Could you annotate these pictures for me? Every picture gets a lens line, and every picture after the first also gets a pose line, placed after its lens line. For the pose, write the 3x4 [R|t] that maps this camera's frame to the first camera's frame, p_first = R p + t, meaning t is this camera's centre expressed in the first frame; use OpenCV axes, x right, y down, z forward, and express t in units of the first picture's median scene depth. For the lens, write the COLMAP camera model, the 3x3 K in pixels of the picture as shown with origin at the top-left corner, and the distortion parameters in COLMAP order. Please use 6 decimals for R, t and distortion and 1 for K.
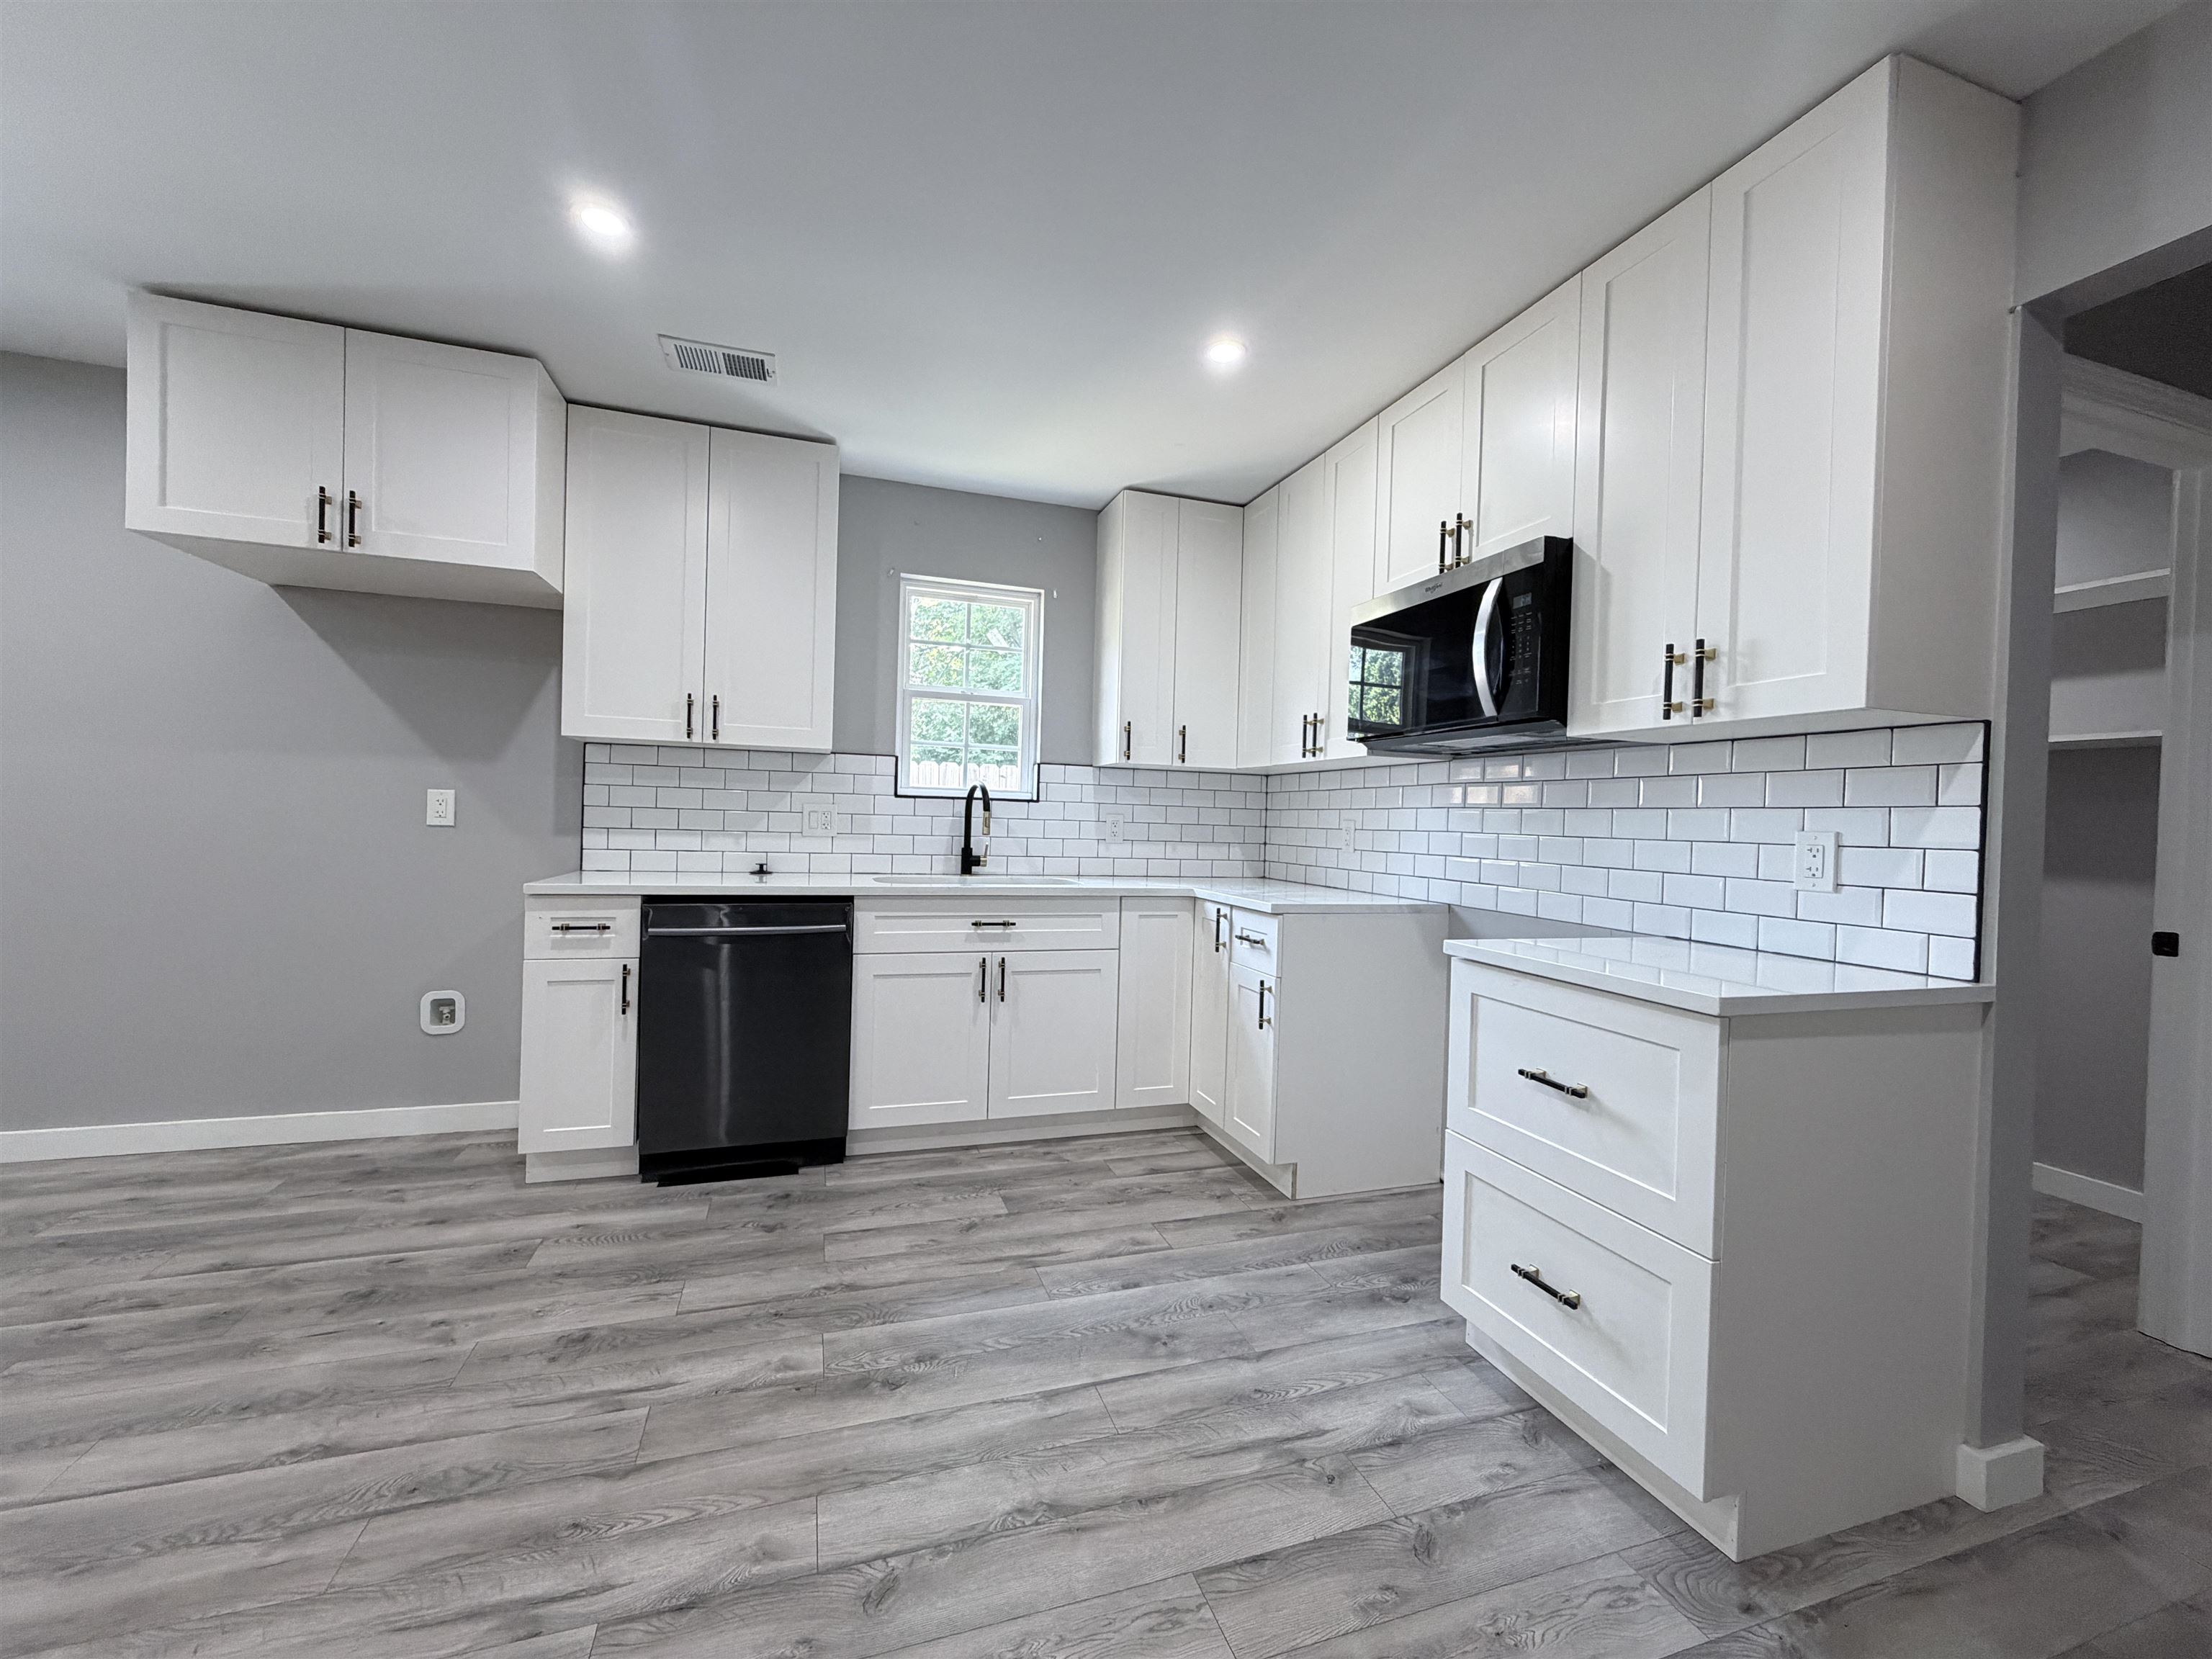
lens RADIAL K [[884.9, 0, 1099.1], [0, 884.9, 826.2], [0, 0, 1]] dist [0.002333, -0.000790]
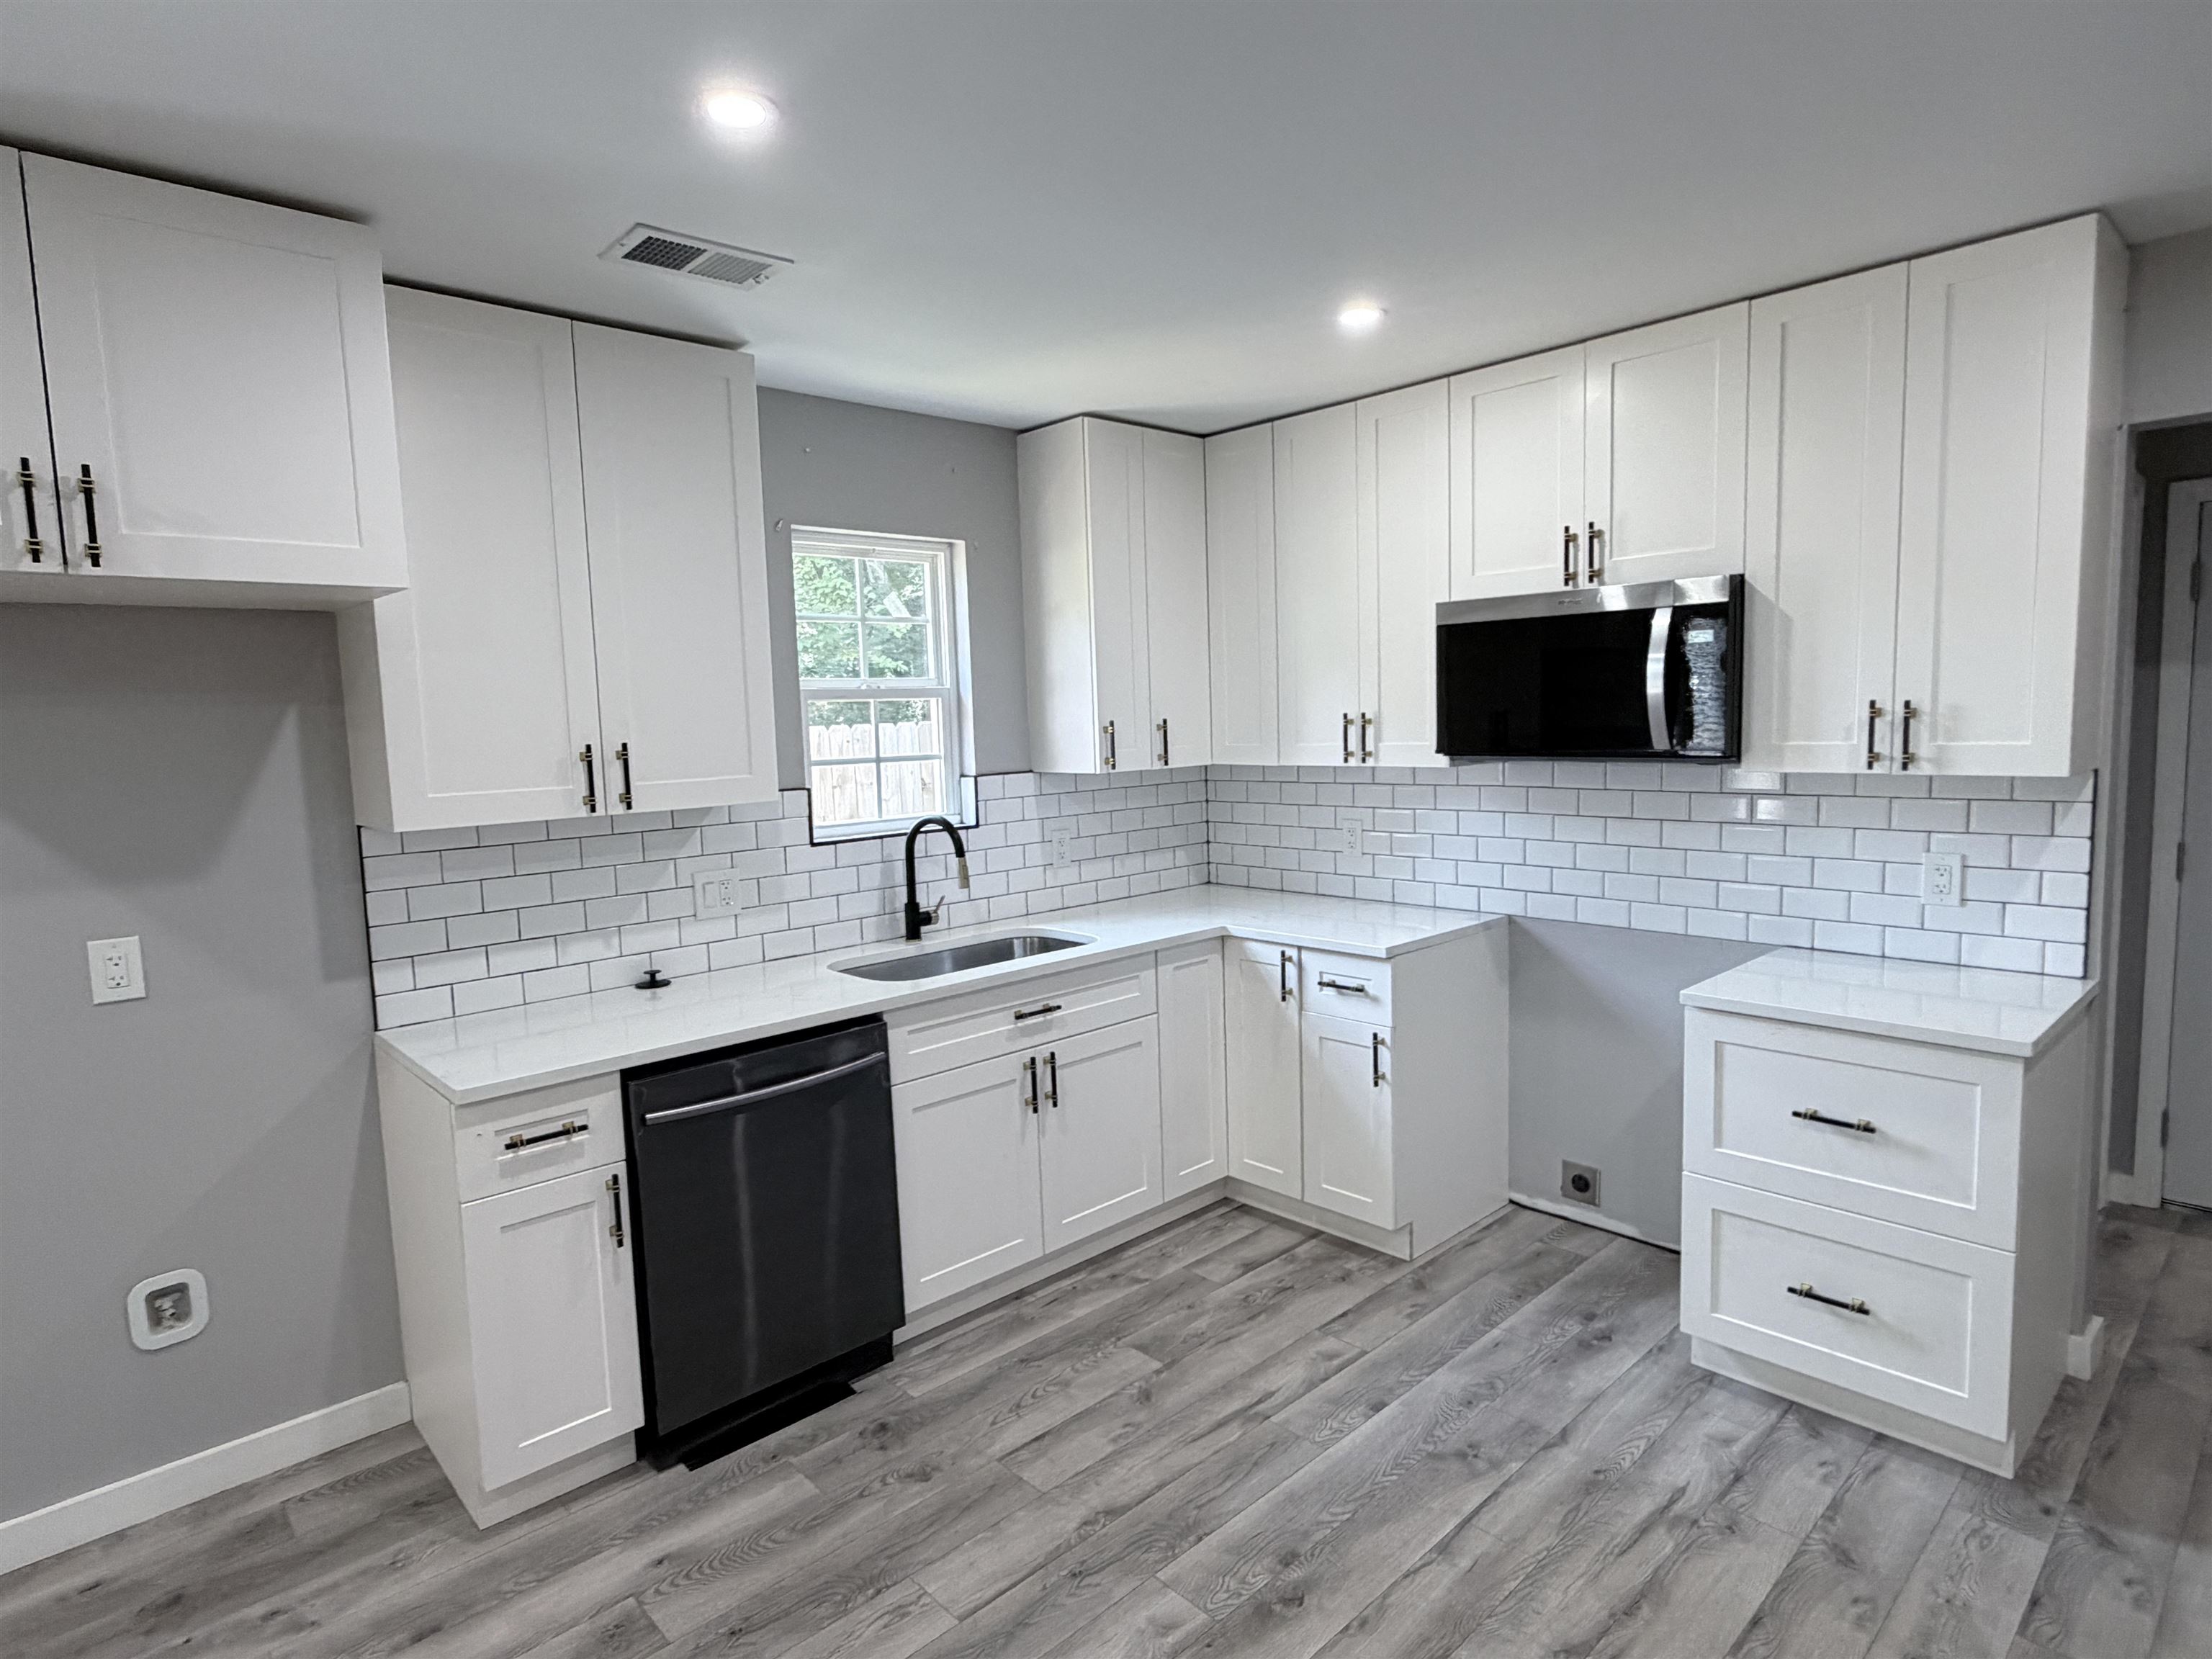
lens RADIAL K [[1206.6, 0, 1108.3], [0, 1206.6, 829.5], [0, 0, 1]] dist [0.001955, -0.000806]
pose [[0.904754, -0.101093, 0.413764, -0.551458], [0.063470, 0.992579, 0.103726, -0.174829], [-0.421179, -0.067585, 0.904456, 0.035389]]
